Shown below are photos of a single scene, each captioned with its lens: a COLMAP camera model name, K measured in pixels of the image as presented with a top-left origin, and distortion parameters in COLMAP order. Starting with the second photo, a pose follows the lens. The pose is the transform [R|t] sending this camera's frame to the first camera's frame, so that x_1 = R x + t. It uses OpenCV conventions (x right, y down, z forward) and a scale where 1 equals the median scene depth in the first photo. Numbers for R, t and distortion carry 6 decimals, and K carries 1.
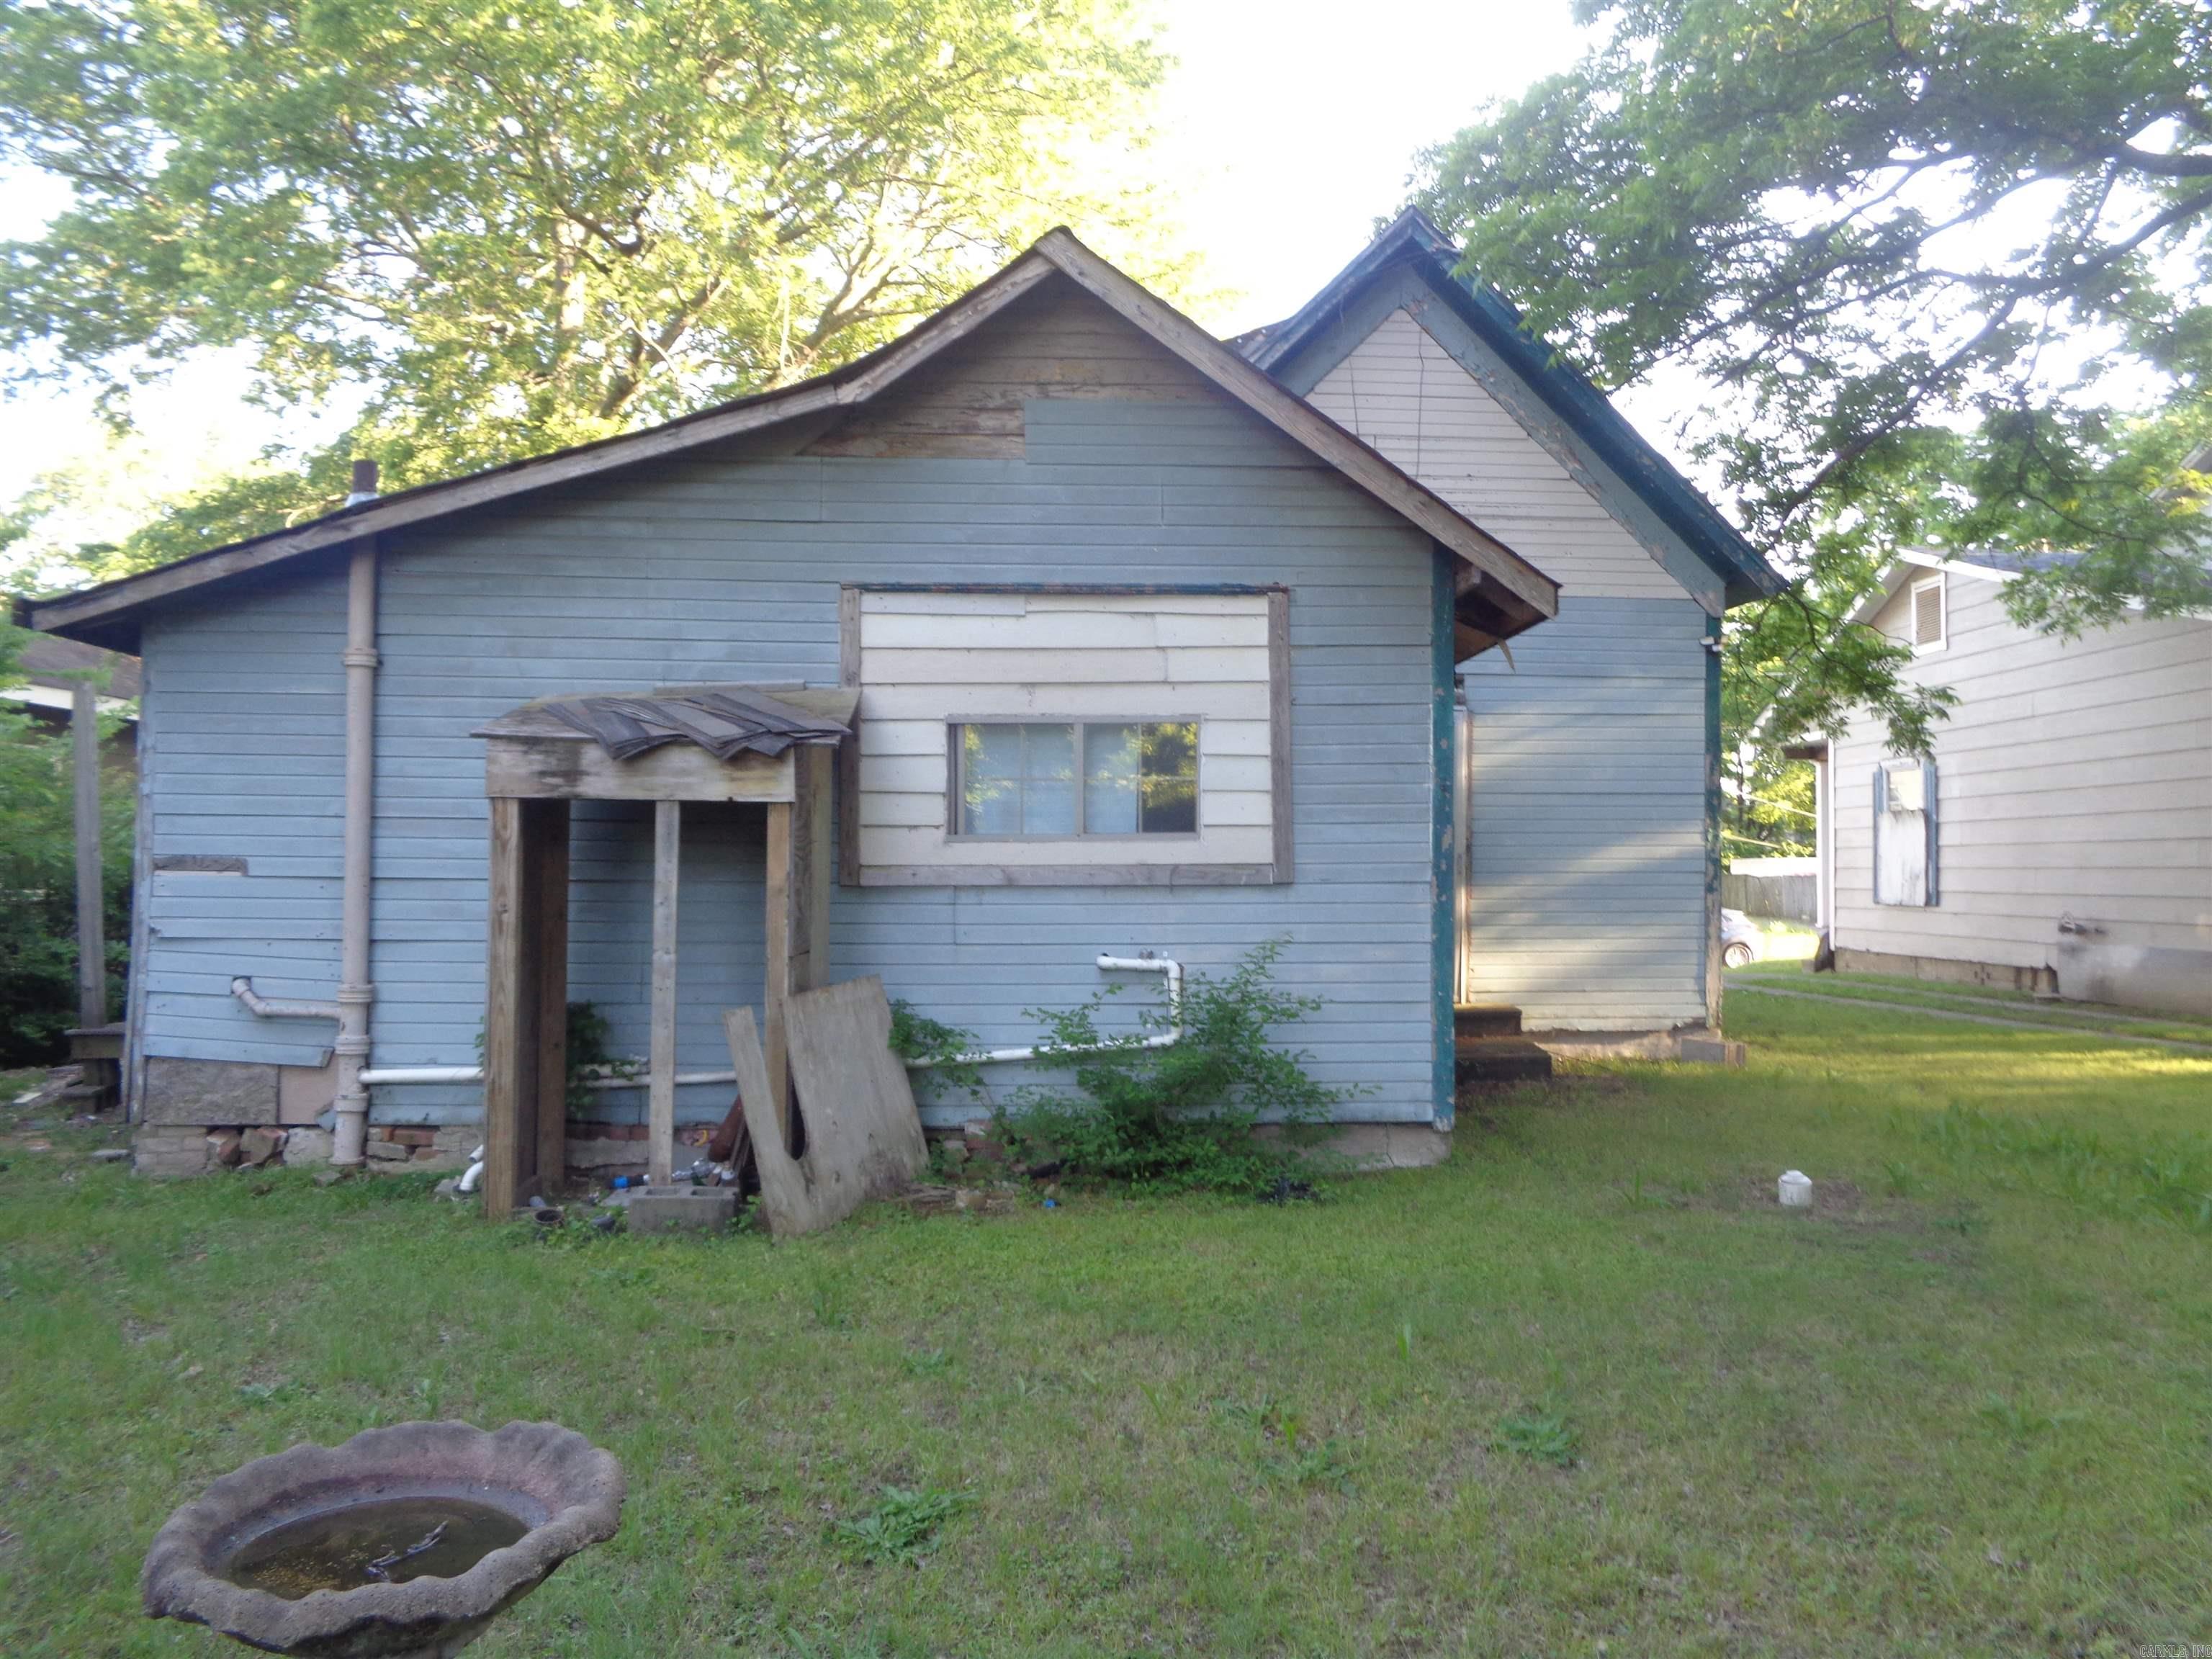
lens RADIAL K [[1676.6, 0, 1095.9], [0, 1676.6, 835.4], [0, 0, 1]] dist [-0.026974, 0.024112]
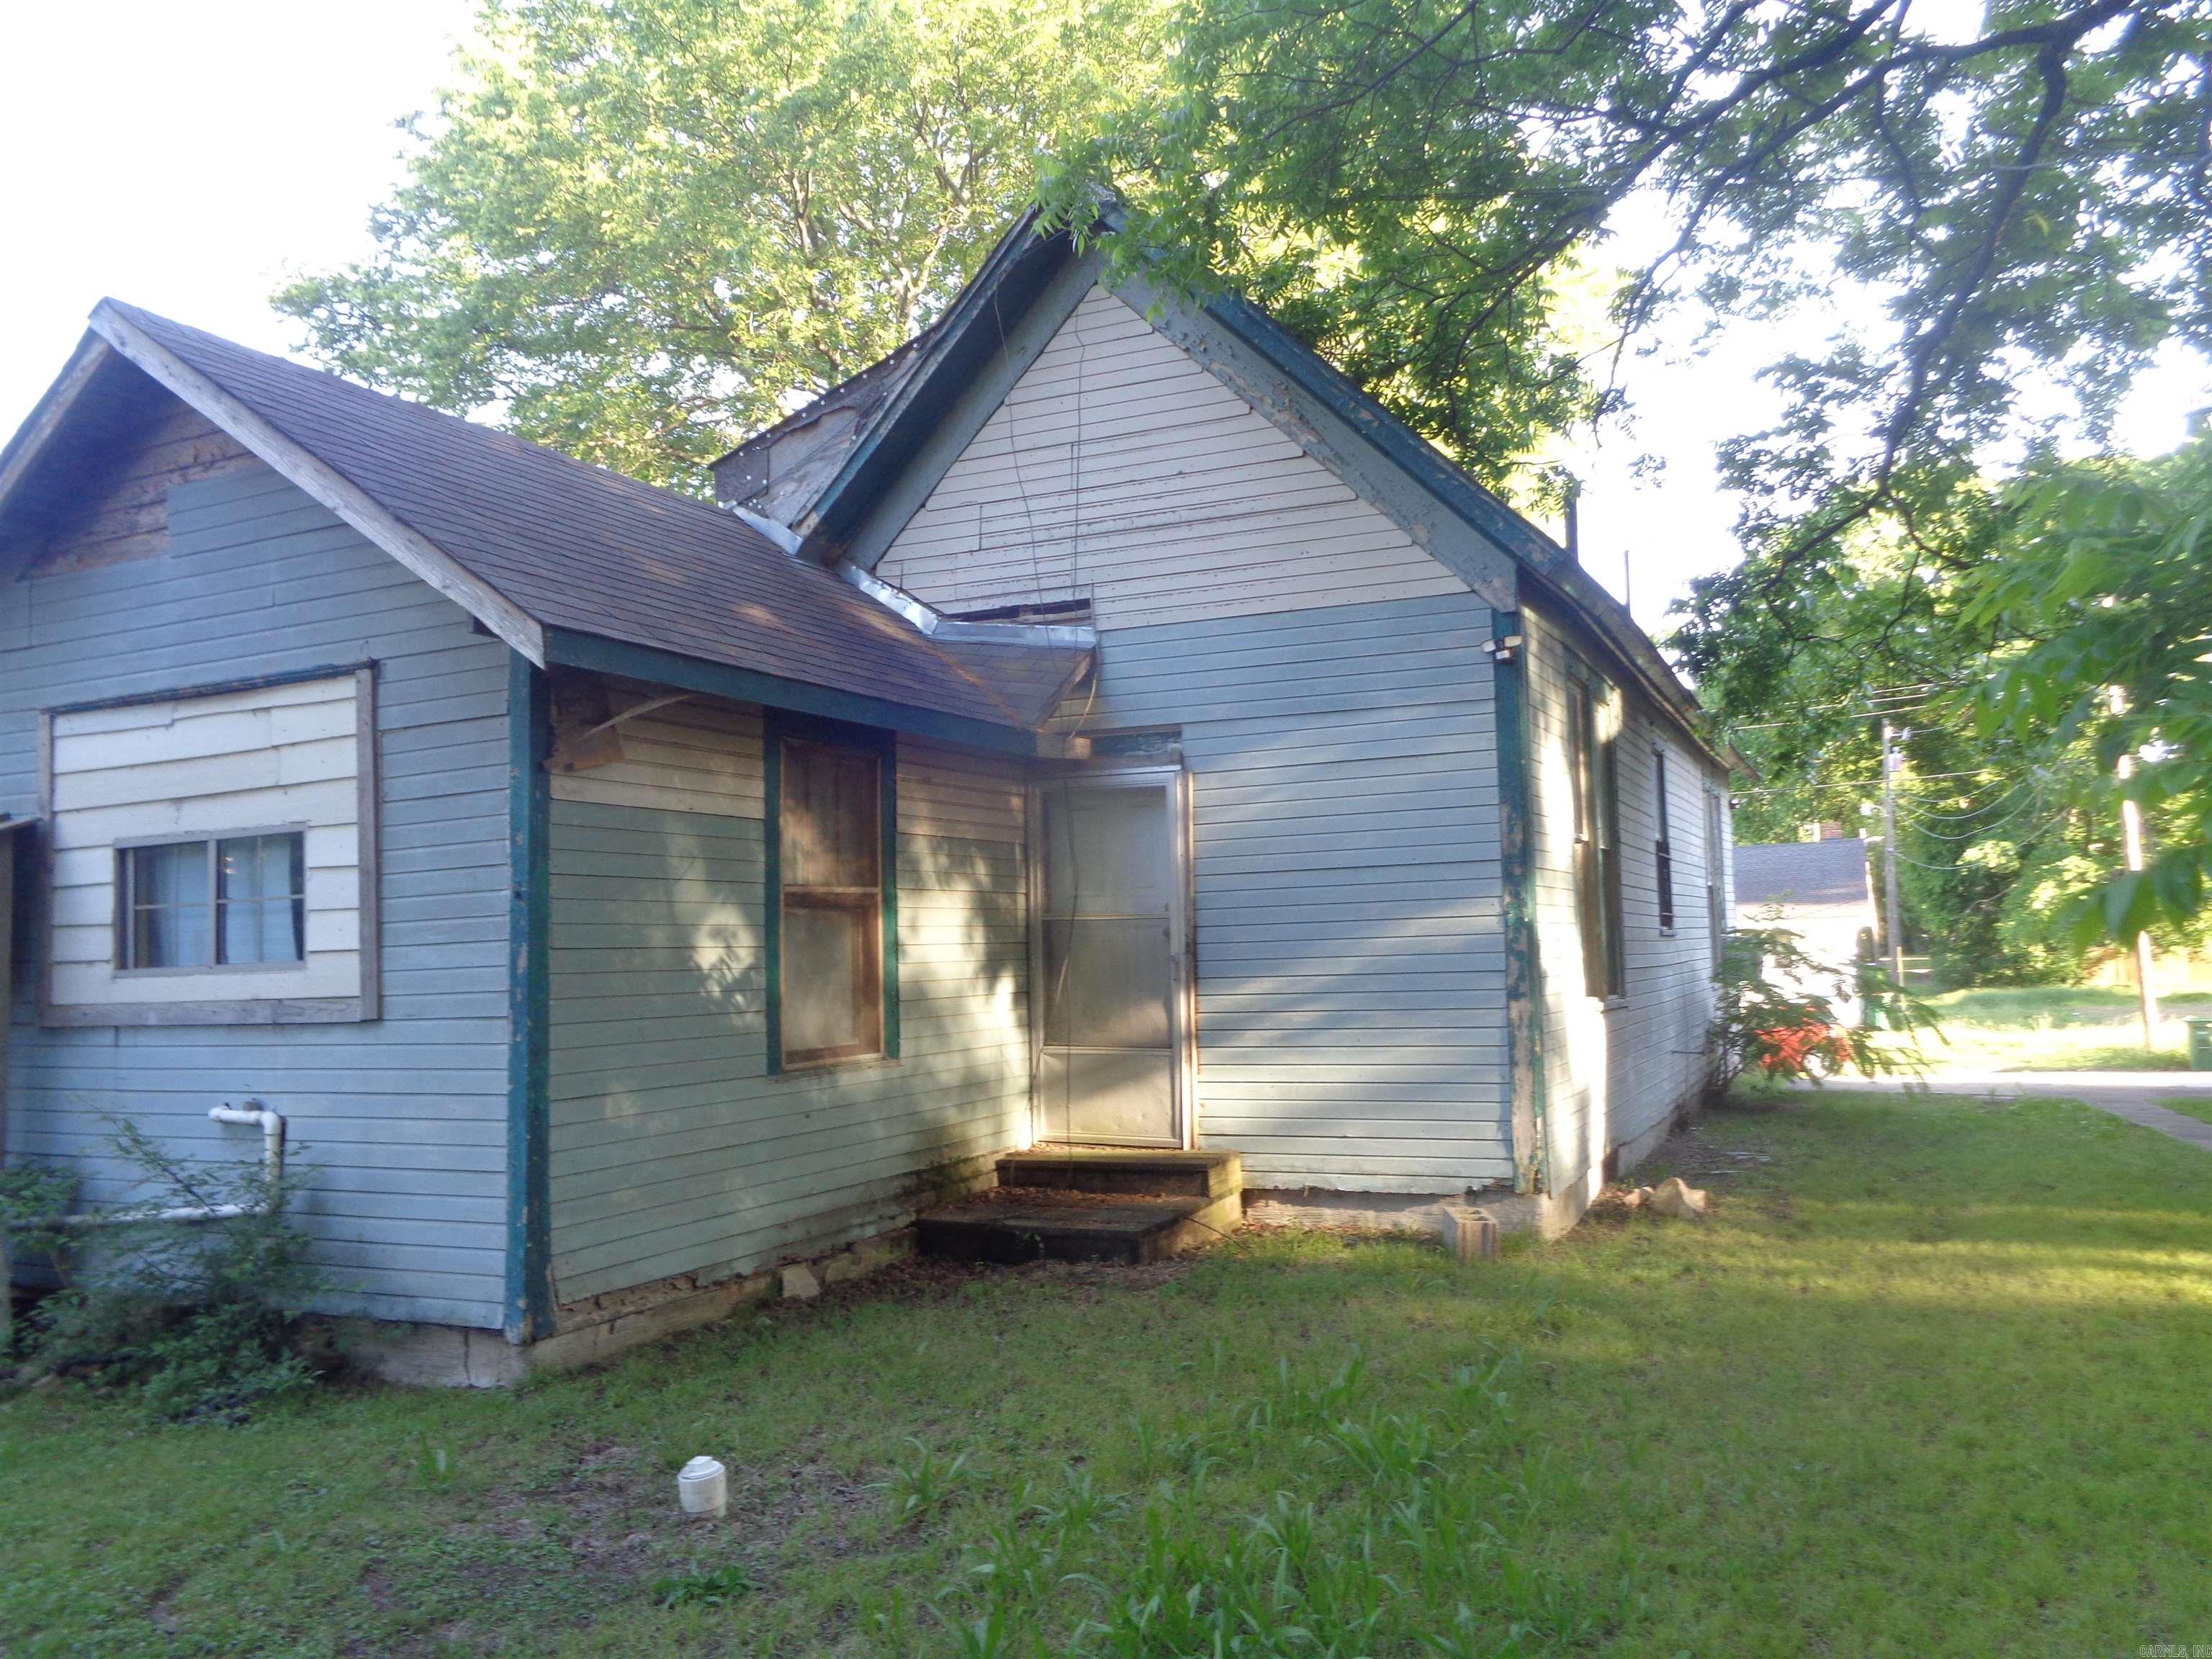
lens RADIAL K [[1676.6, 0, 1100.5], [0, 1676.6, 814.8], [0, 0, 1]] dist [-0.026974, 0.024112]
pose [[0.888040, -0.063669, -0.455336, 0.808159], [0.036875, 0.997038, -0.067496, -0.003458], [0.458285, 0.043148, 0.887757, 0.433480]]
